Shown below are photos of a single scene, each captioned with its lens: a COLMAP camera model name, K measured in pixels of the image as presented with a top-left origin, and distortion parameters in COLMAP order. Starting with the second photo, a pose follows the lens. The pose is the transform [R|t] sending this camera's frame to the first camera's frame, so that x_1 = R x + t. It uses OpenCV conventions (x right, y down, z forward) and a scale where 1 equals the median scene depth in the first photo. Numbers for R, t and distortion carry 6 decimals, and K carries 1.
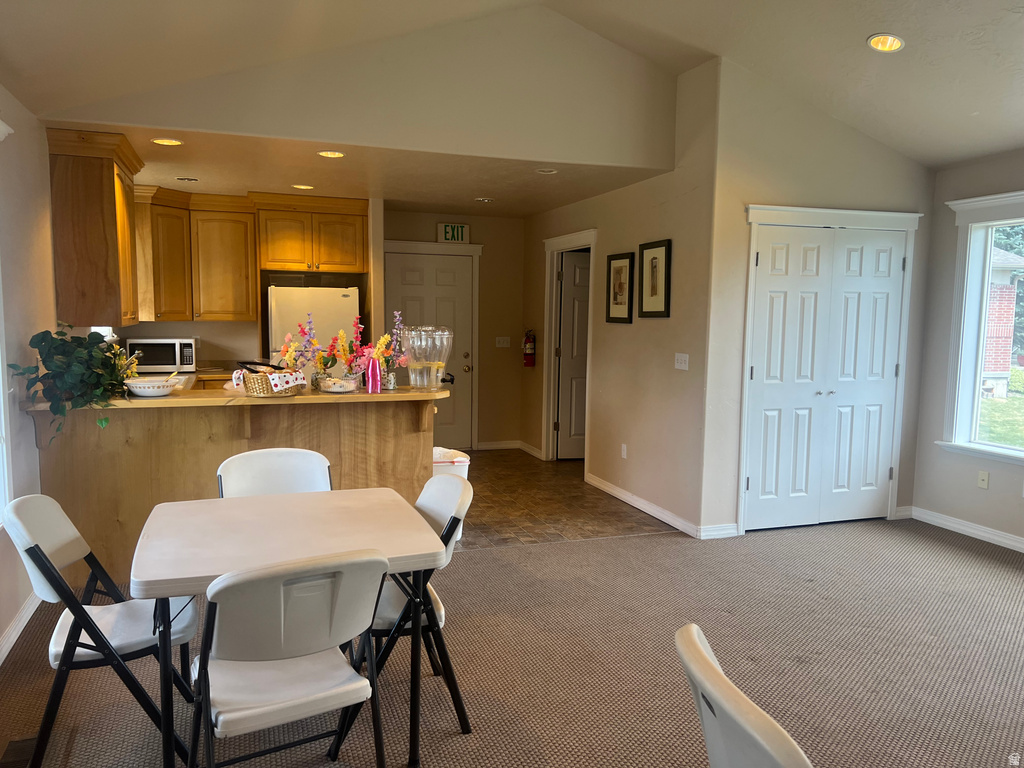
lens RADIAL K [[773.2, 0, 512.0], [0, 773.2, 384.0], [0, 0, 1]] dist [0.036250, -0.000200]
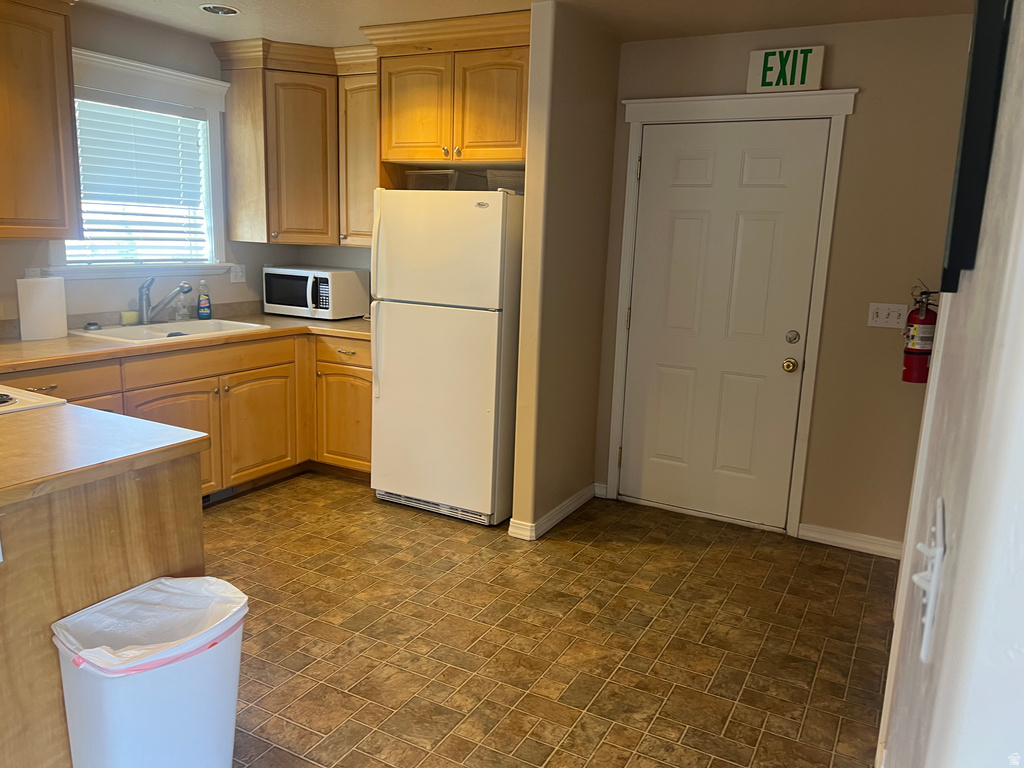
lens RADIAL K [[773.2, 0, 512.0], [0, 773.2, 384.0], [0, 0, 1]] dist [0.036250, -0.000200]
pose [[0.666605, 0.155891, -0.728928, 0.210040], [-0.099308, 0.987743, 0.120425, -0.057819], [0.738766, -0.007887, 0.673916, 0.652528]]
